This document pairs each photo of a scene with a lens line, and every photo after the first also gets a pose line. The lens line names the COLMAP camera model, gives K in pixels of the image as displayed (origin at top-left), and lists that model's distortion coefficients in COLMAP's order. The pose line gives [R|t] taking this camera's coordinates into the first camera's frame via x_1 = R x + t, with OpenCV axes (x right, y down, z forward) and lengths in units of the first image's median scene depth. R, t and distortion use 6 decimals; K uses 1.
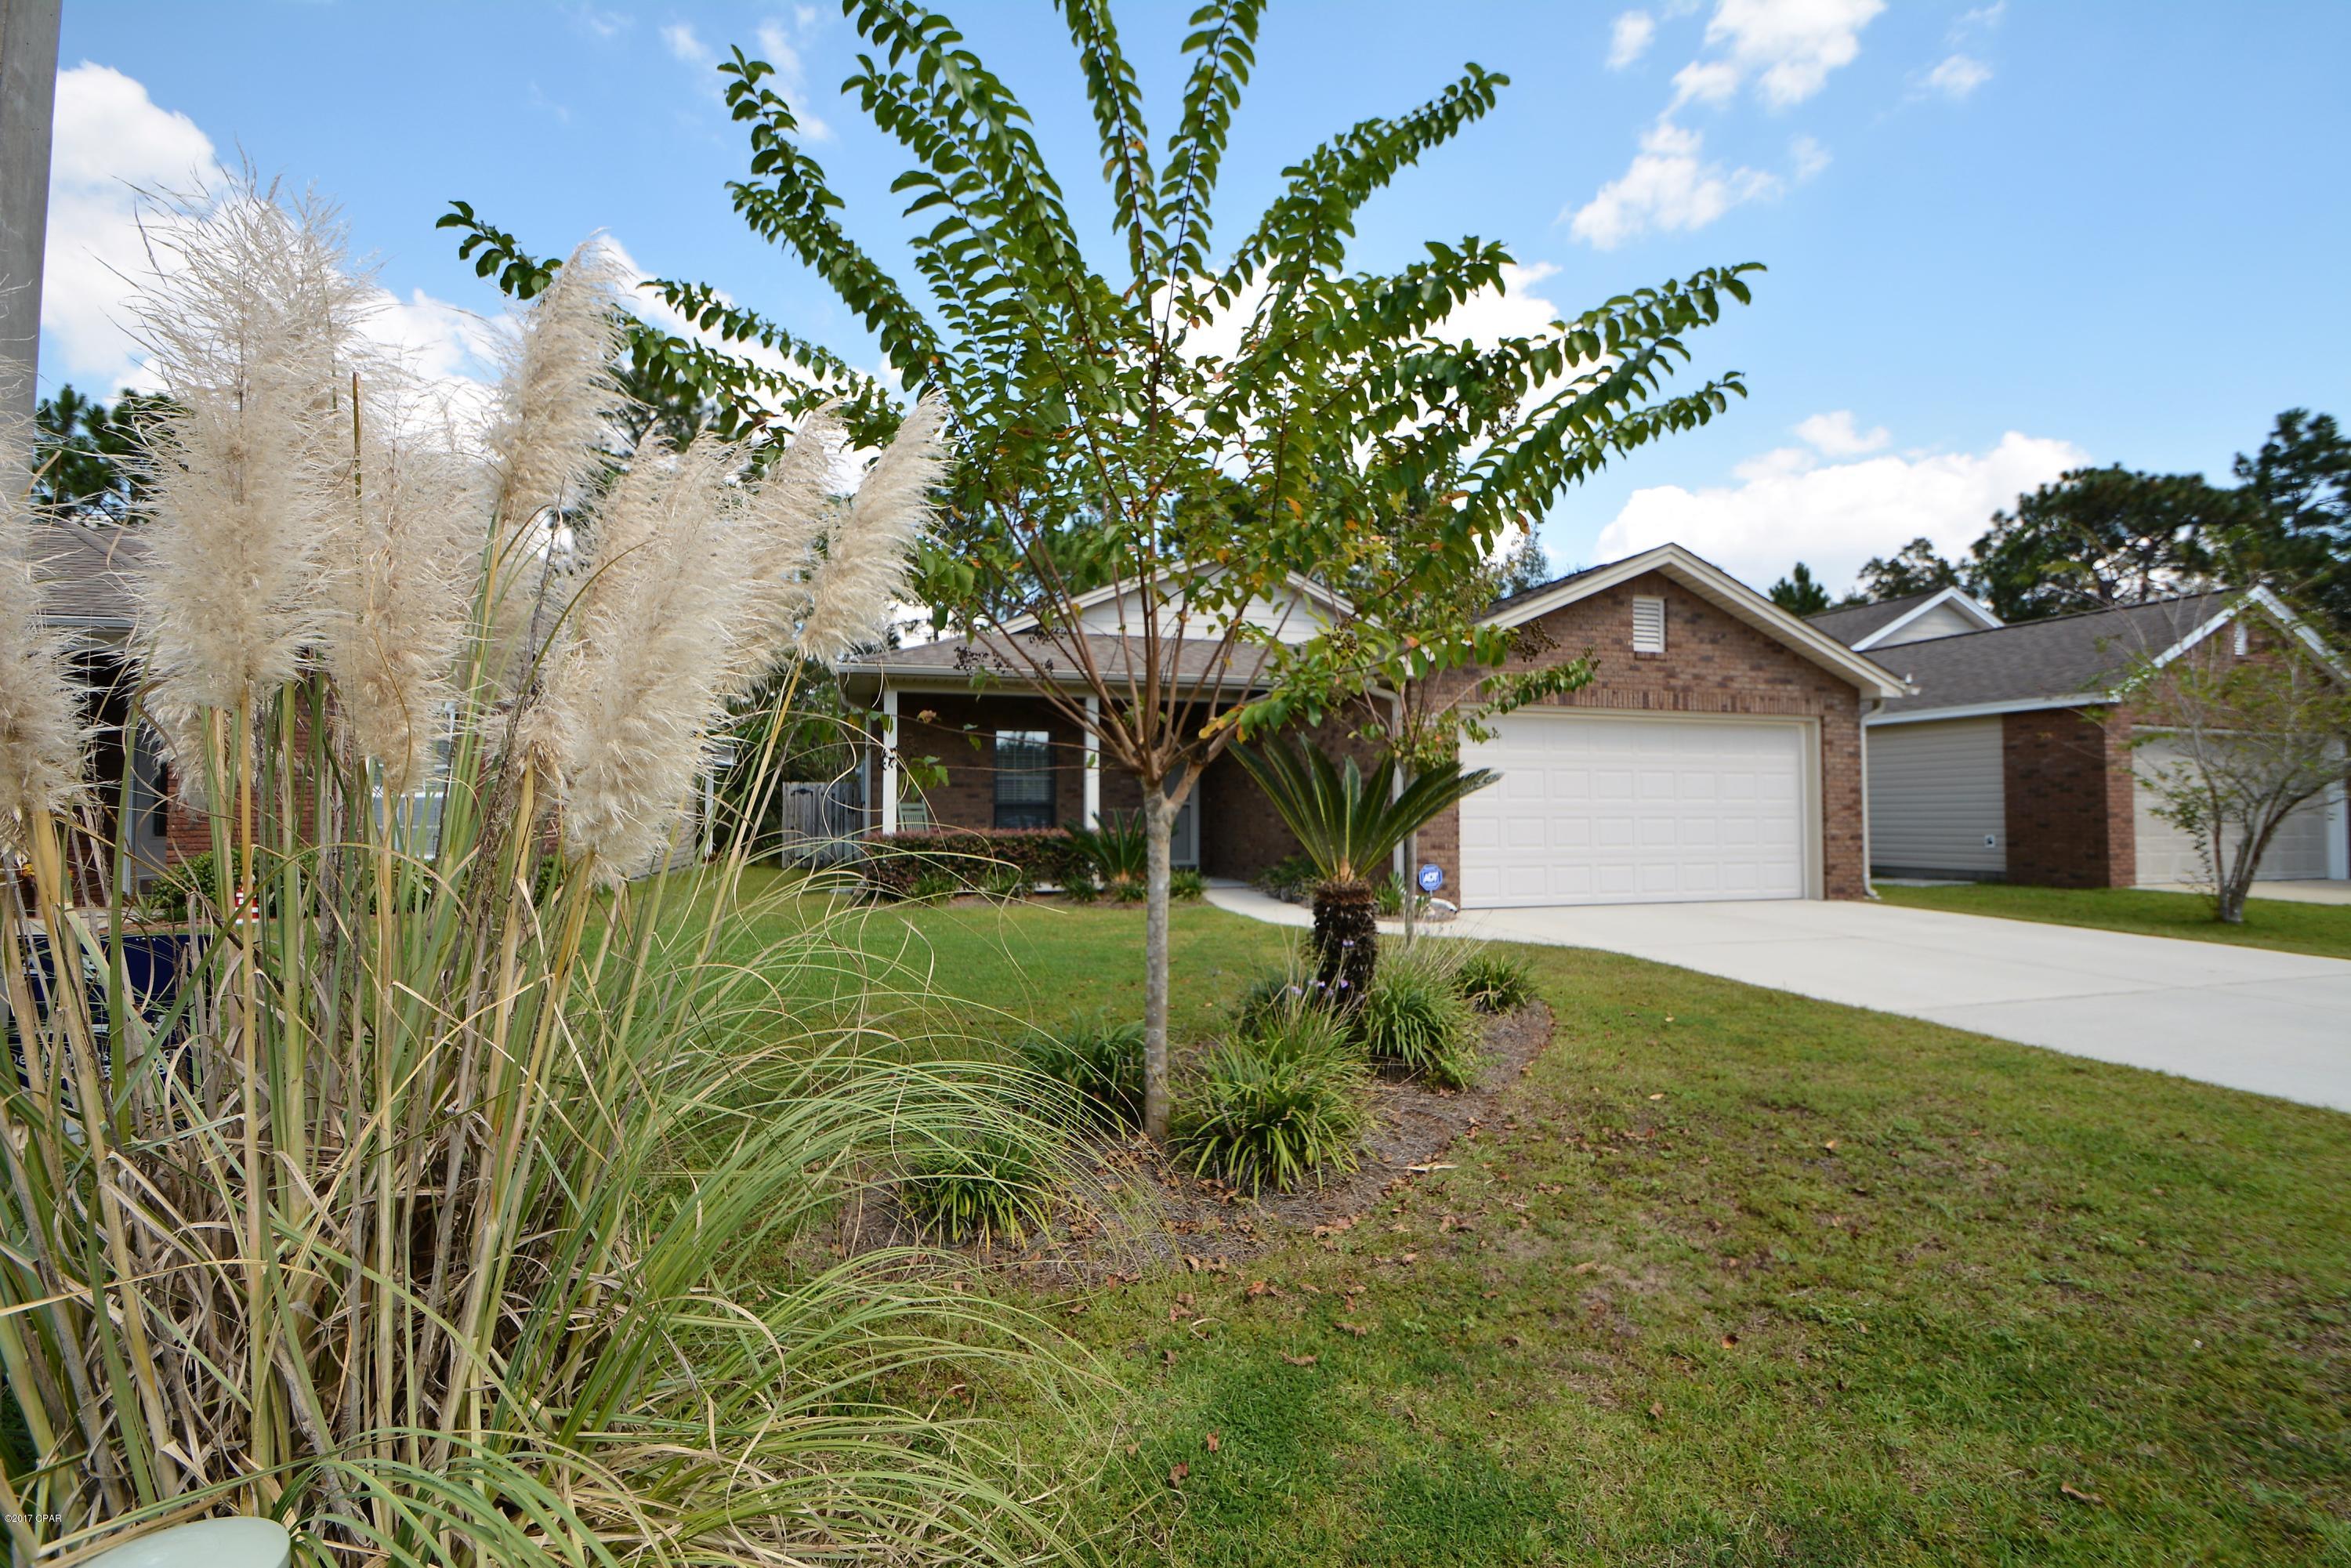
lens RADIAL K [[1064.7, 0, 1175.5], [0, 1064.7, 784.0], [0, 0, 1]] dist [0.001132, -0.013147]
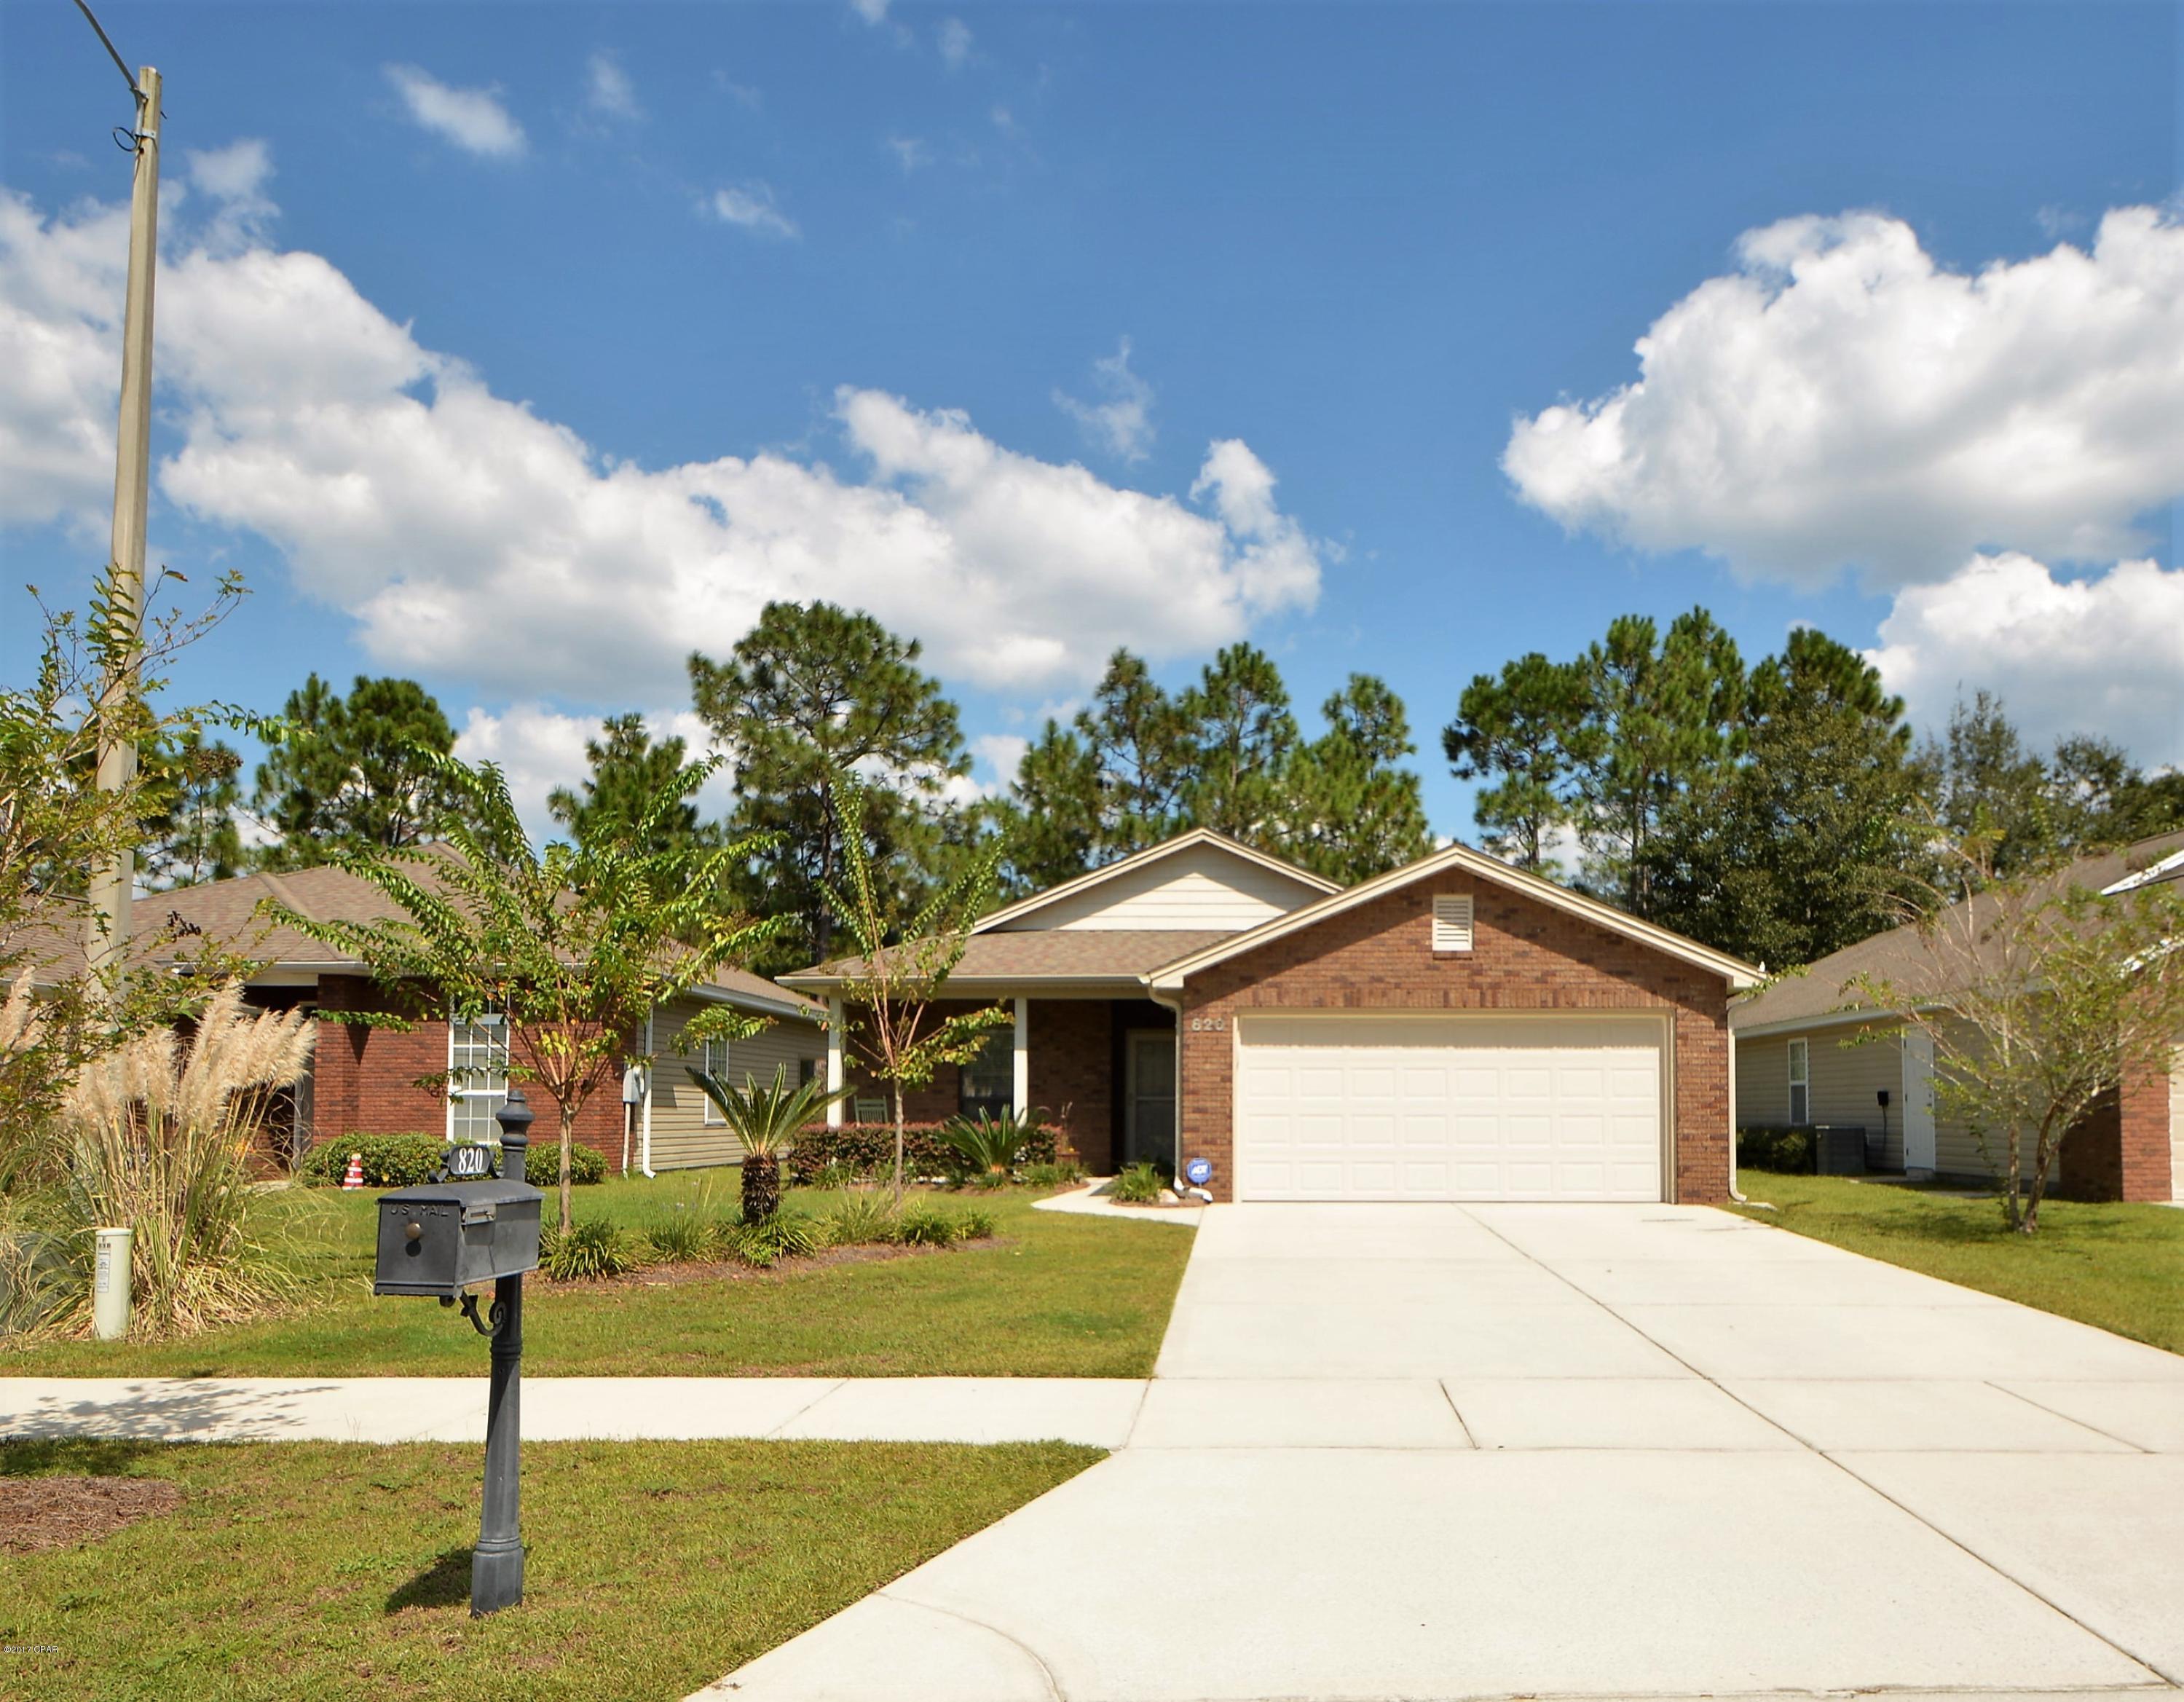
lens RADIAL K [[1587.3, 0, 1206.2], [0, 1587.3, 1035.7], [0, 0, 1]] dist [-0.004885, 0.000217]
pose [[0.947935, -0.011632, -0.318253, 0.652926], [0.007141, 0.999858, -0.015272, -0.021079], [0.318385, 0.012204, 0.947883, -0.459393]]
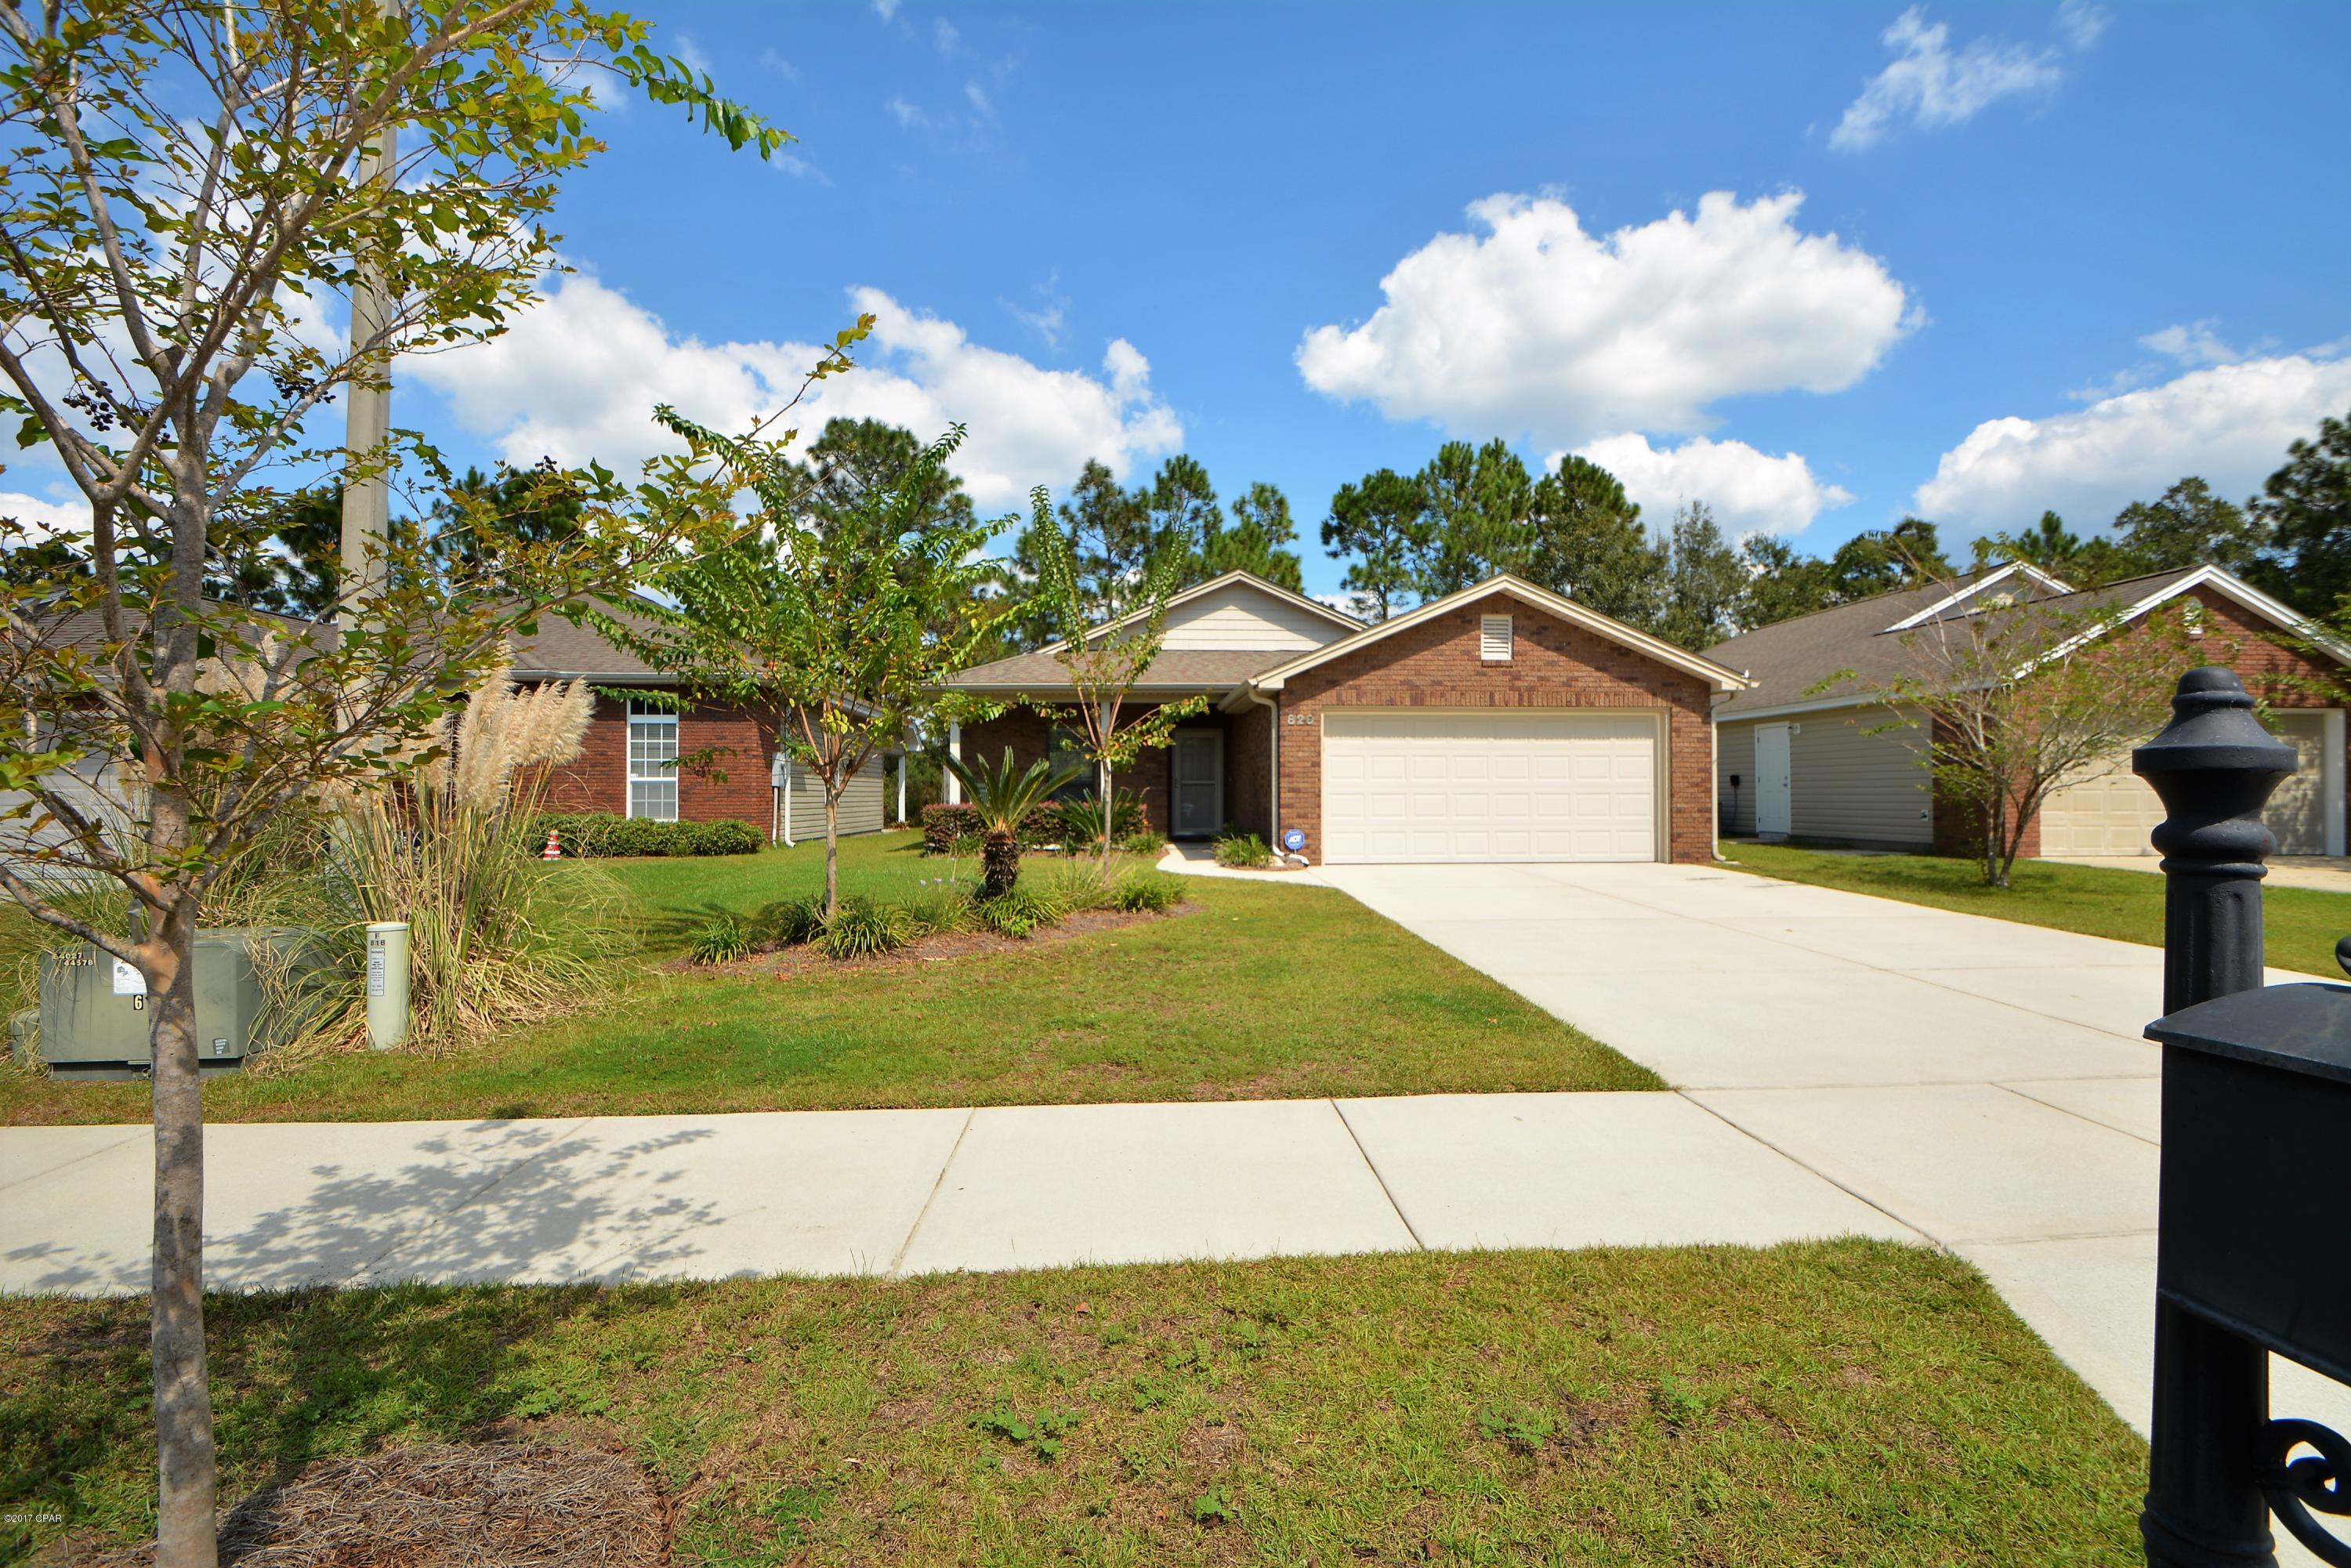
lens RADIAL K [[1051.8, 0, 1179.3], [0, 1051.8, 782.9], [0, 0, 1]] dist [0.003533, -0.008841]
pose [[0.971403, -0.003256, -0.237415, 0.351220], [0.008763, 0.999716, 0.022145, -0.010589], [0.237276, -0.023593, 0.971156, -0.259843]]
